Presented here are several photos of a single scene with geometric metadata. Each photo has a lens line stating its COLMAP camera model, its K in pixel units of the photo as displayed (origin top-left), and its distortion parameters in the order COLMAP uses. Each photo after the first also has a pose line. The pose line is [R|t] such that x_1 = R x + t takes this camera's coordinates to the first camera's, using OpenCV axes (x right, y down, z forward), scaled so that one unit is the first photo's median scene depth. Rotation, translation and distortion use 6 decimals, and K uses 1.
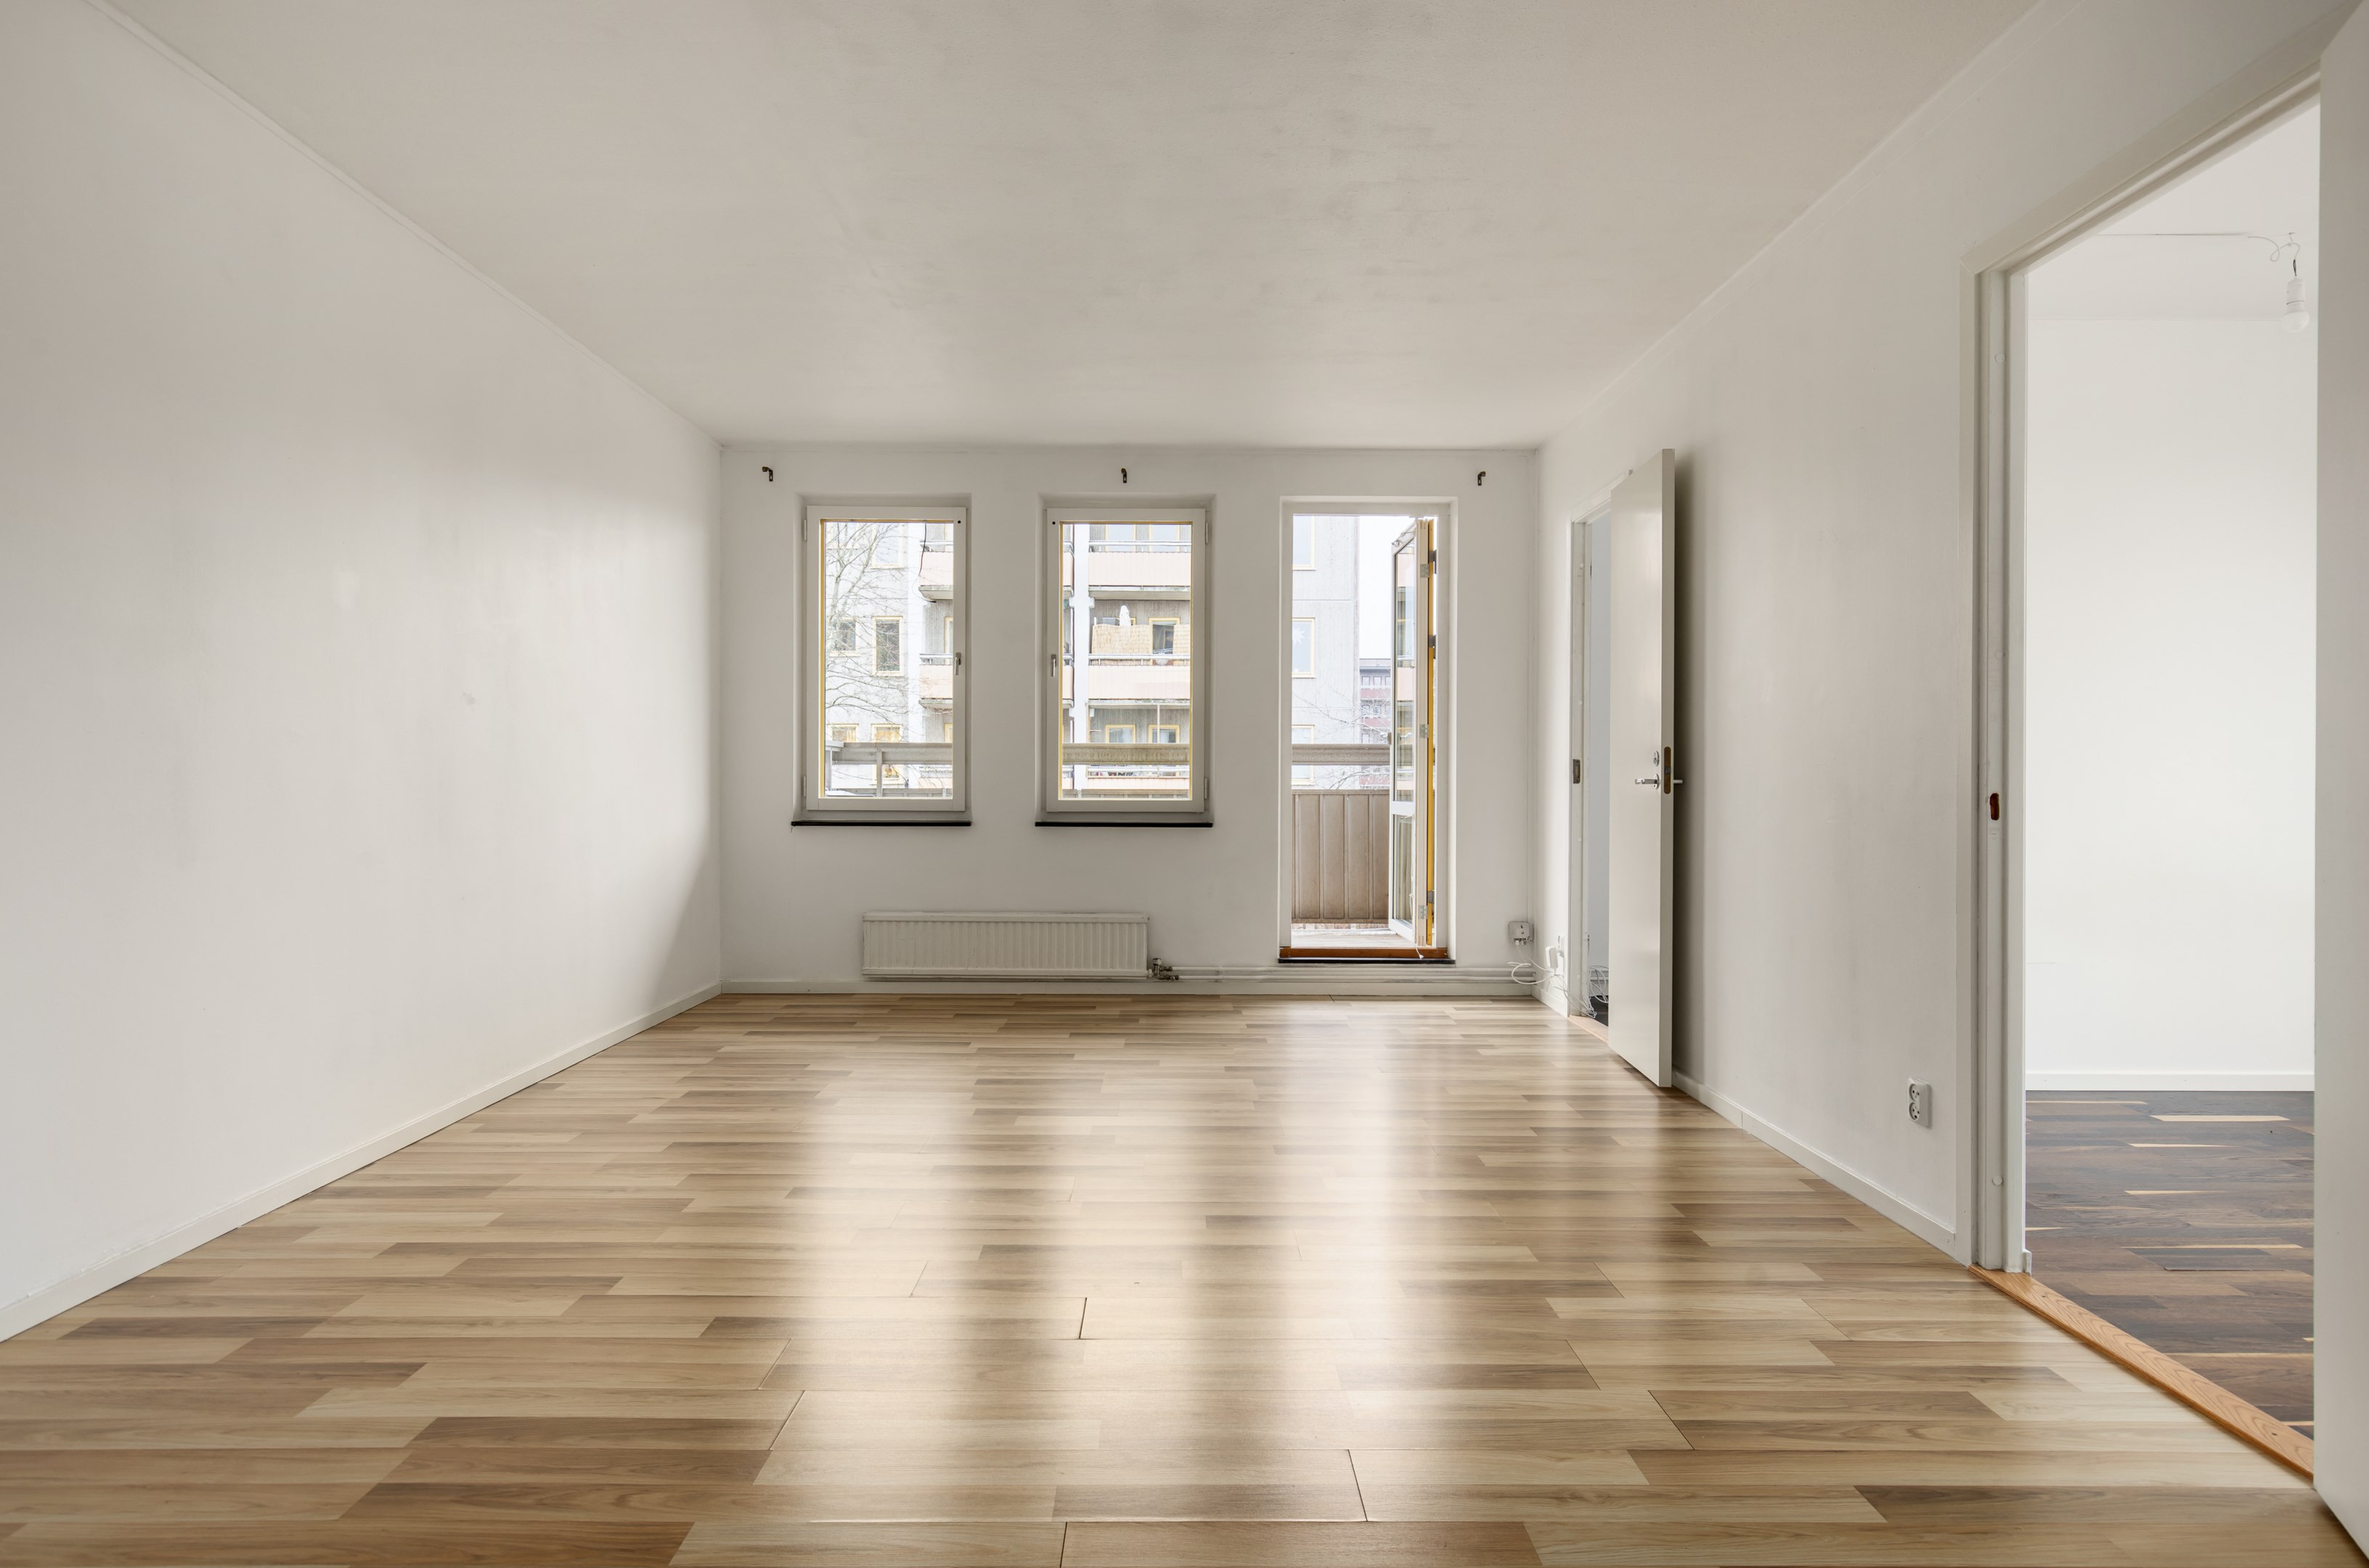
lens RADIAL K [[1296.3, 0, 1146.9], [0, 1296.3, 782.3], [0, 0, 1]] dist [-0.002344, 0.001690]
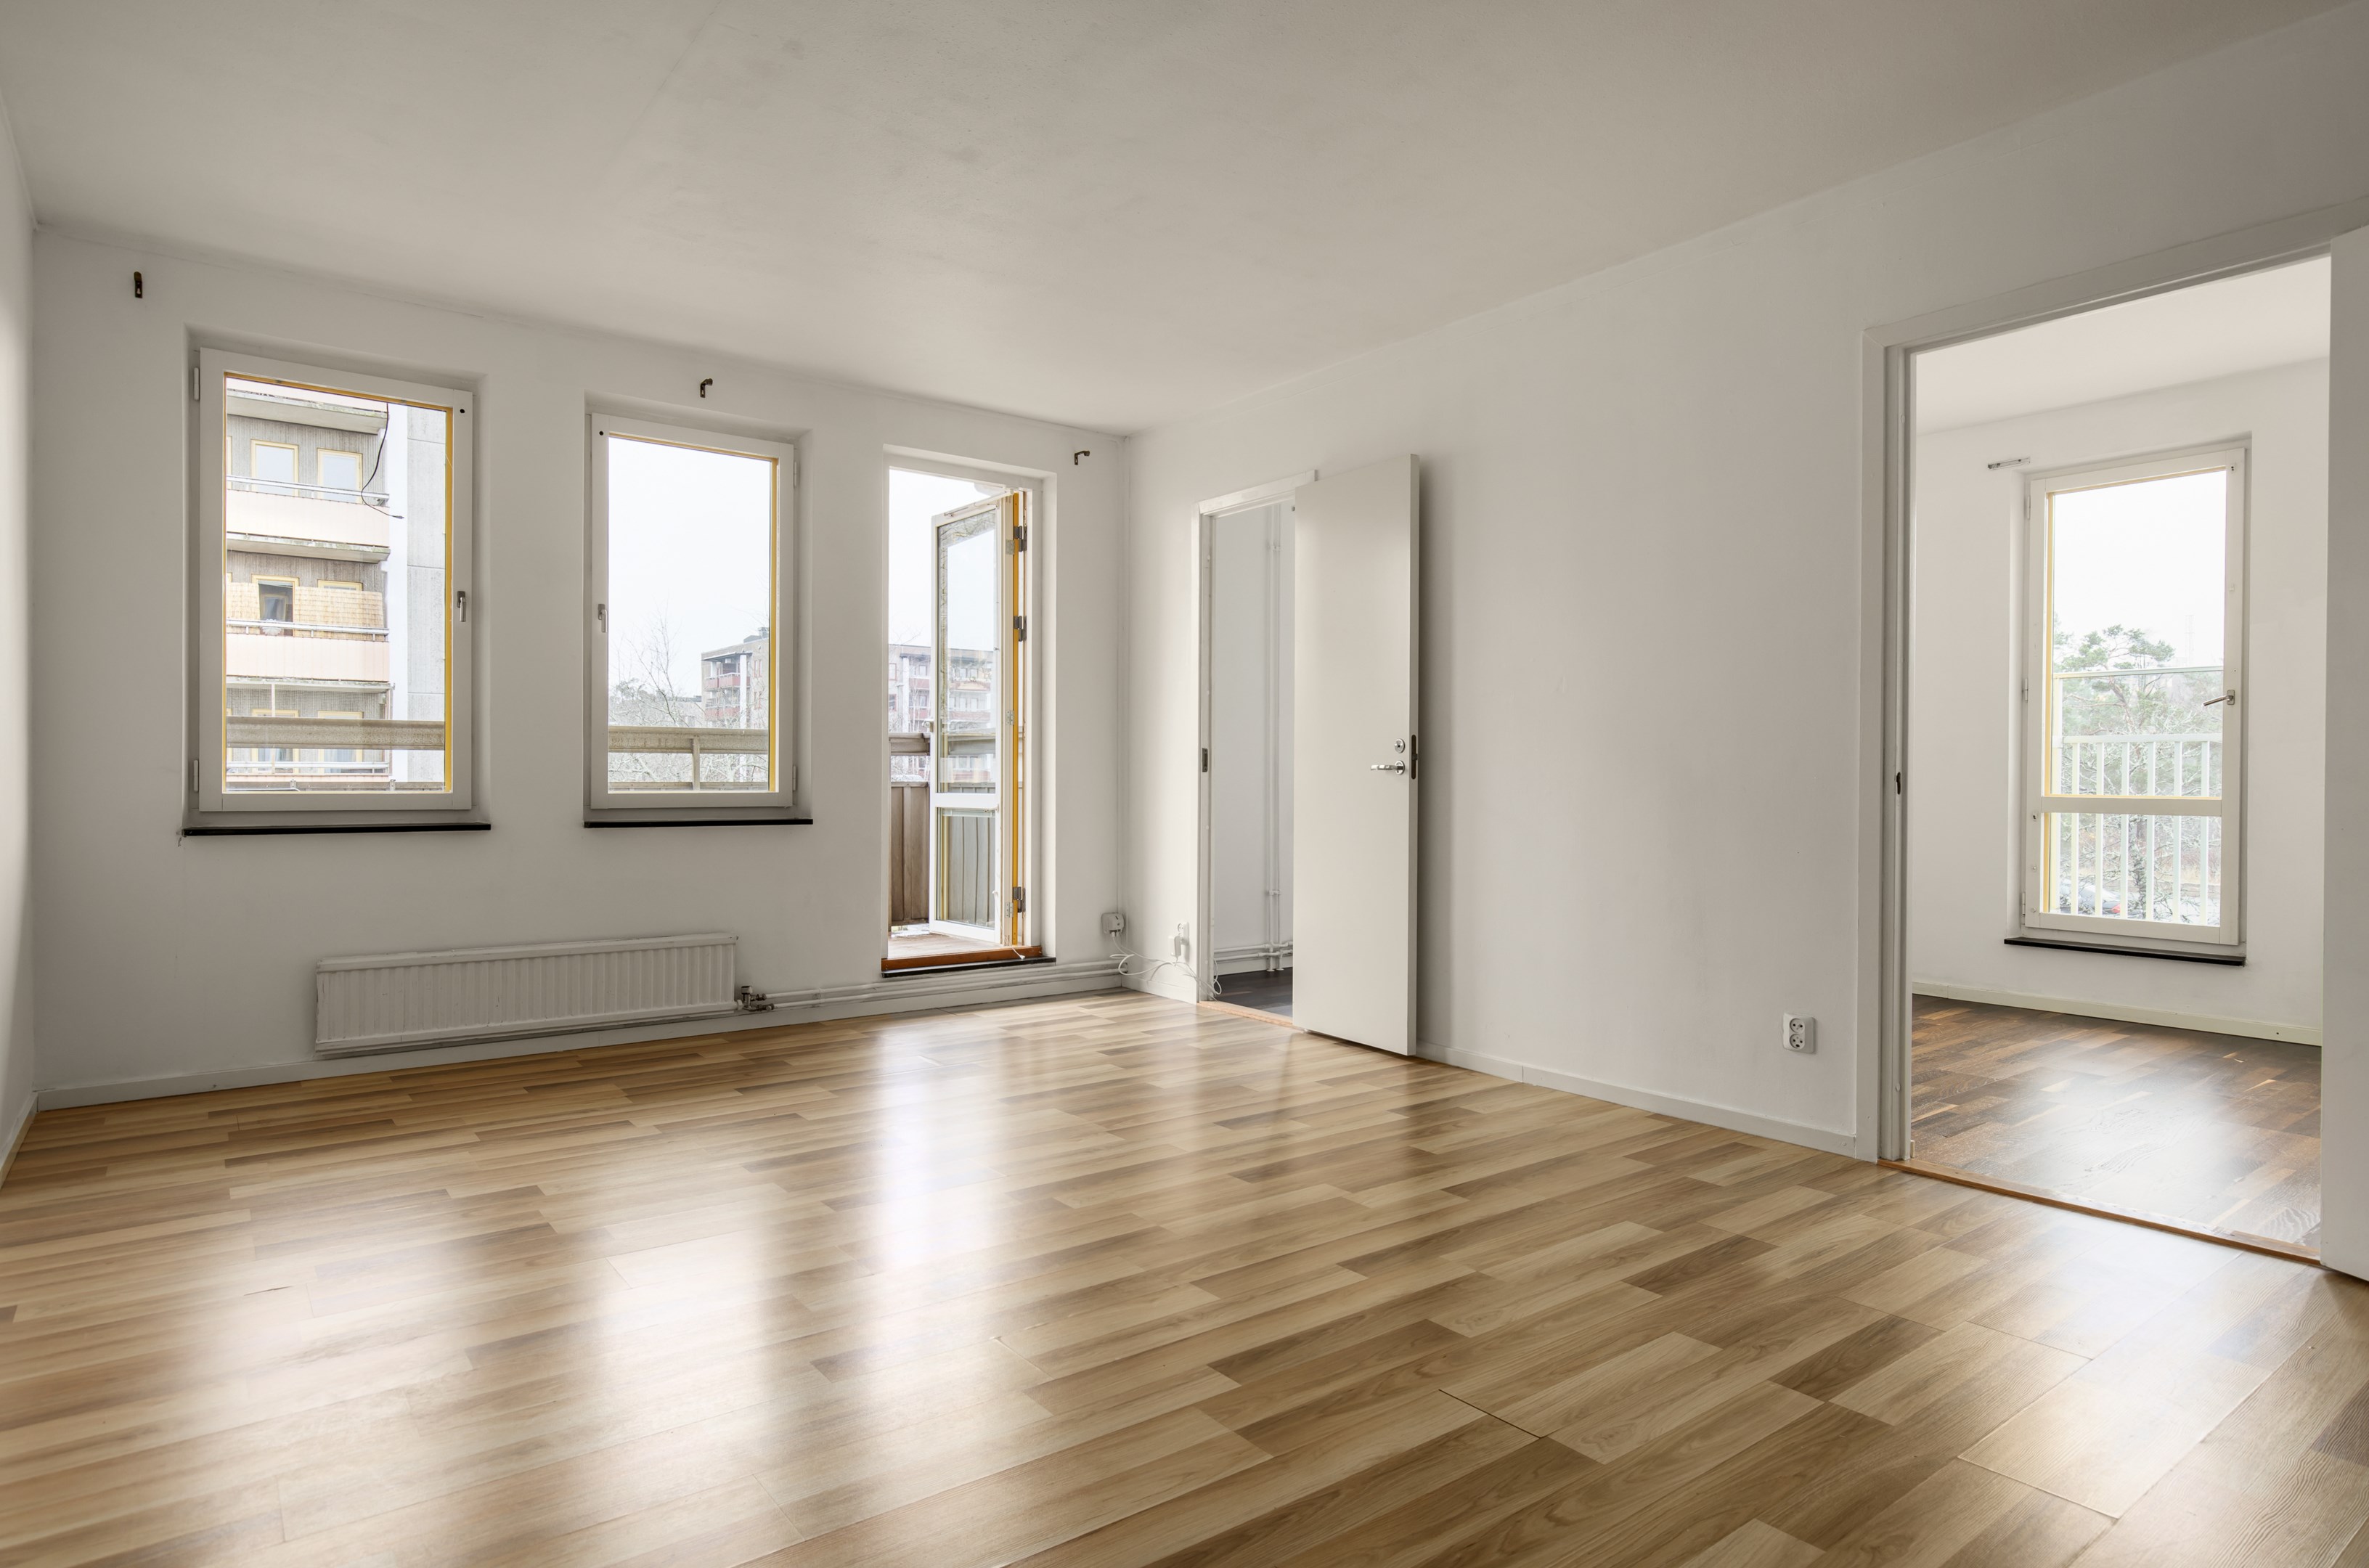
lens RADIAL K [[1296.3, 0, 1183.8], [0, 1296.3, 782.8], [0, 0, 1]] dist [-0.002344, 0.001690]
pose [[0.797937, -0.002484, 0.602736, -0.262817], [0.001403, 0.999996, 0.002263, 0.005972], [-0.602739, -0.000960, 0.797938, 0.179449]]
